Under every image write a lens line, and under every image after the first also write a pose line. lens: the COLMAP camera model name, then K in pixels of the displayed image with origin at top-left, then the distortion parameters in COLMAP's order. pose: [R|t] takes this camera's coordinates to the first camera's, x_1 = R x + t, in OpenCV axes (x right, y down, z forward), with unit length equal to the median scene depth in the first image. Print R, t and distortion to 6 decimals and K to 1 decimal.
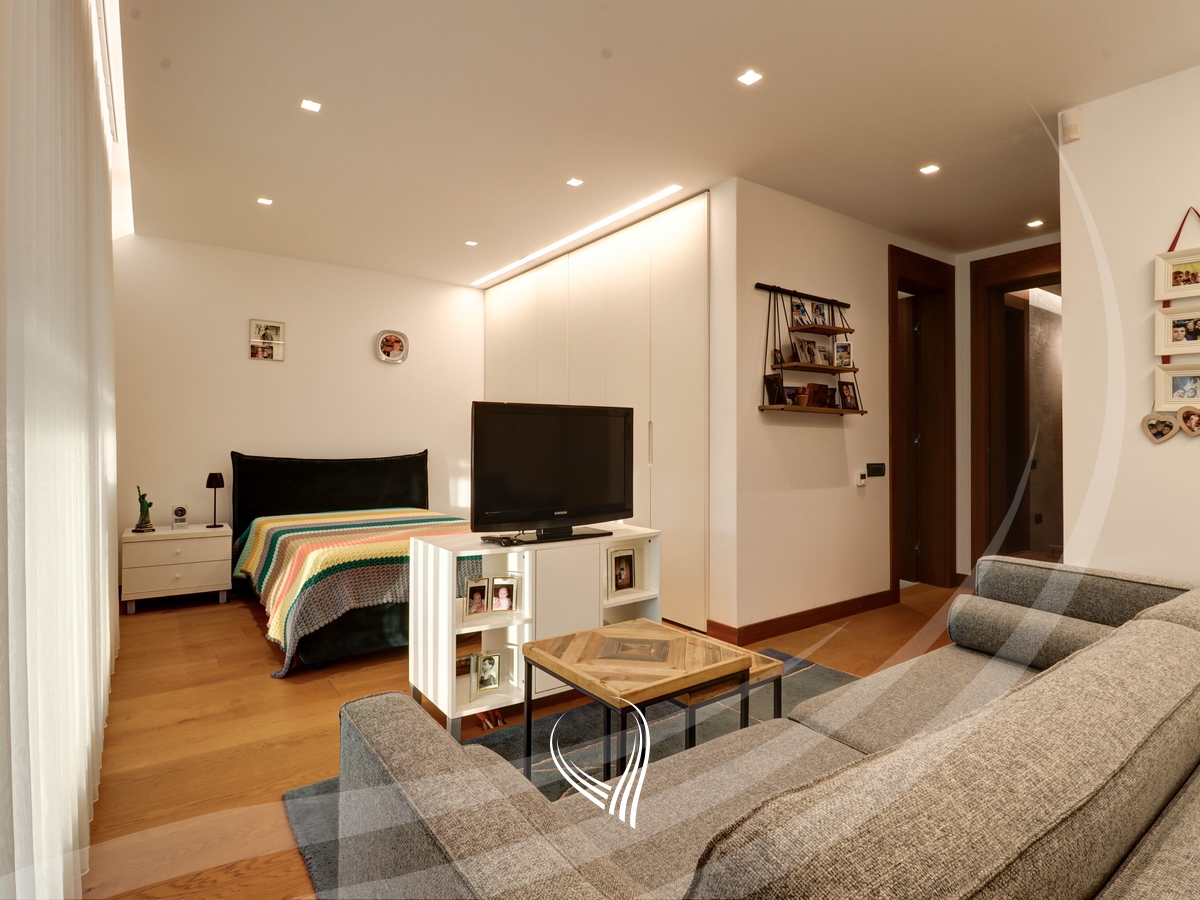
lens RADIAL K [[628.3, 0, 599.5], [0, 628.3, 442.1], [0, 0, 1]] dist [-0.007490, -0.008035]
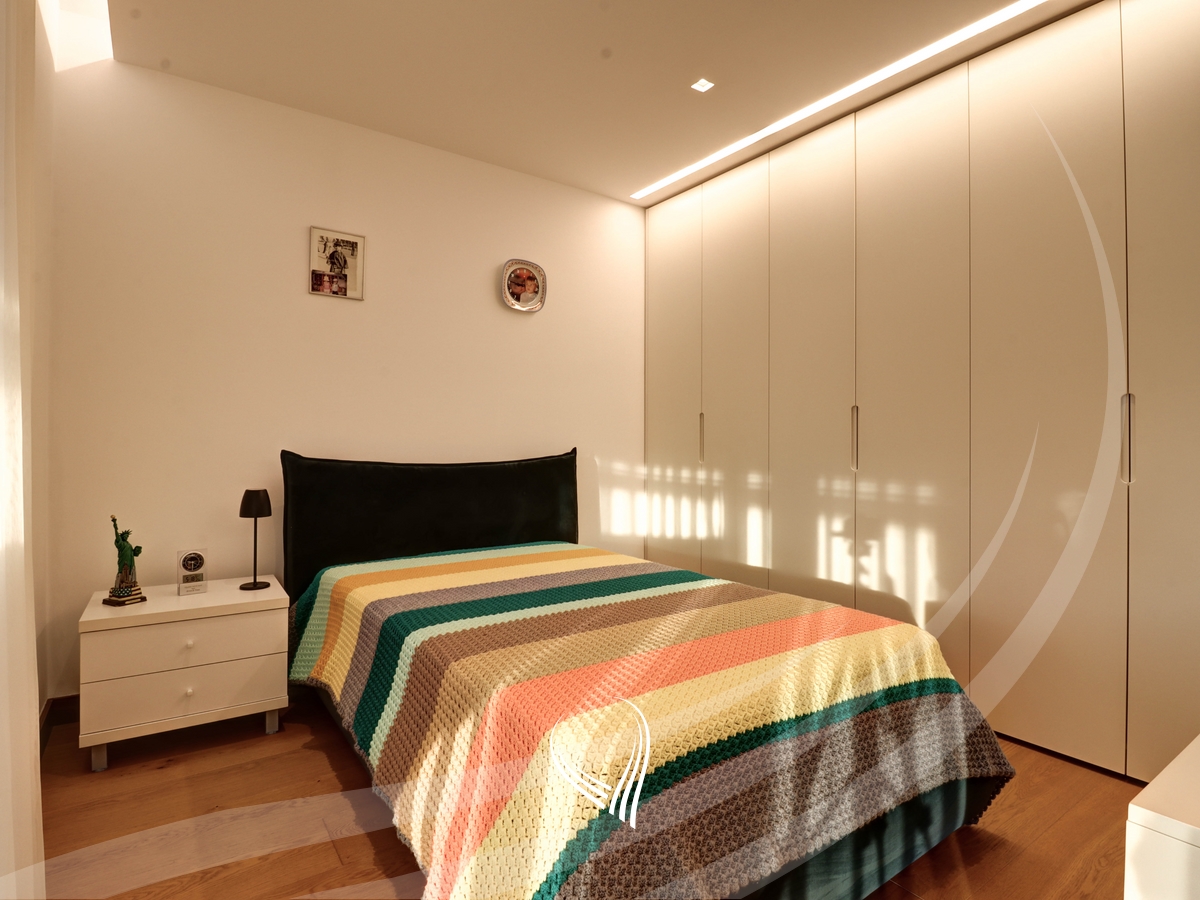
lens RADIAL K [[628.3, 0, 601.1], [0, 628.3, 439.8], [0, 0, 1]] dist [-0.007490, -0.008035]
pose [[0.999971, 0.006882, -0.003374, -0.298332], [-0.006858, 0.999952, 0.007051, -0.001150], [0.003422, -0.007028, 0.999969, 0.434563]]
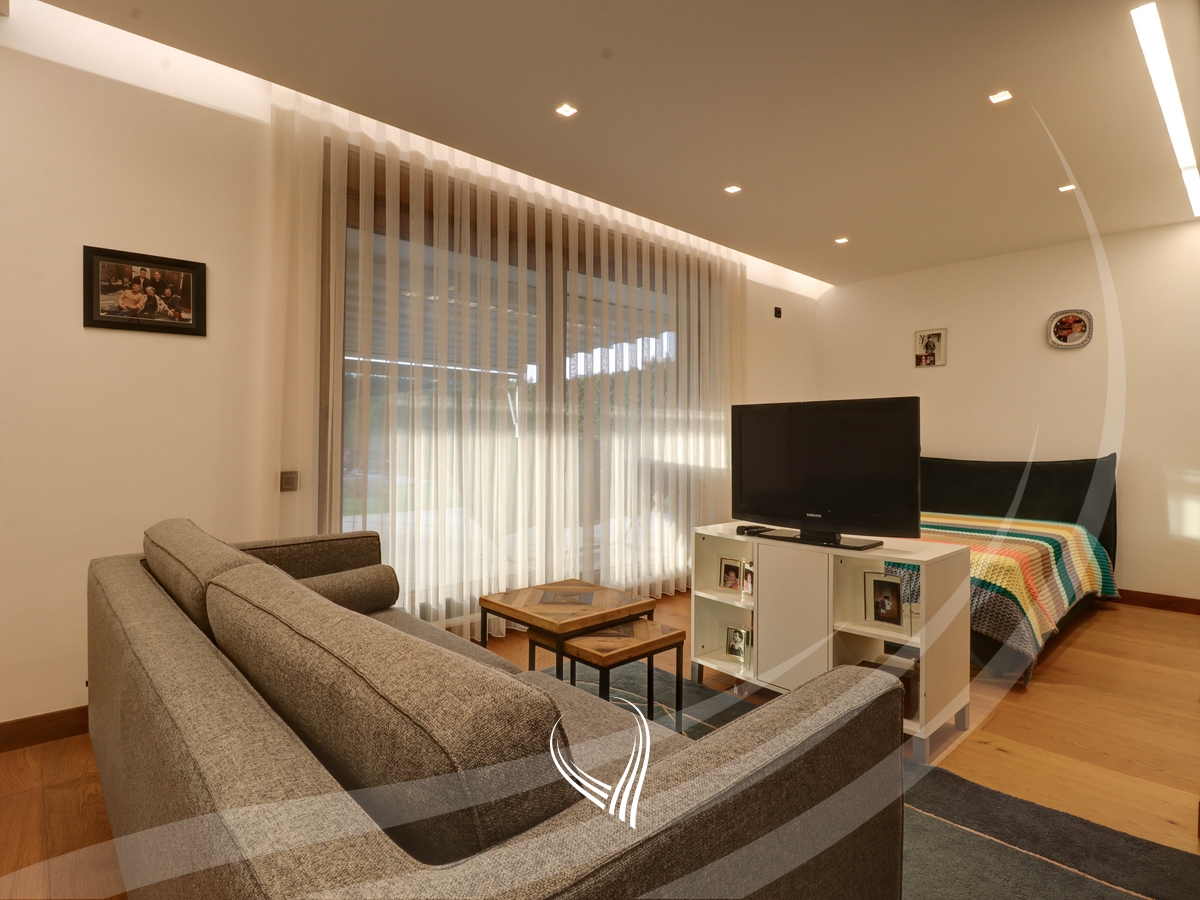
lens RADIAL K [[628.3, 0, 598.6], [0, 628.3, 445.0], [0, 0, 1]] dist [-0.007490, -0.008035]
pose [[0.111812, 0.003874, -0.993722, 0.509004], [-0.005153, 0.999981, 0.003318, 0.002812], [0.993716, 0.004750, 0.111829, 0.343467]]
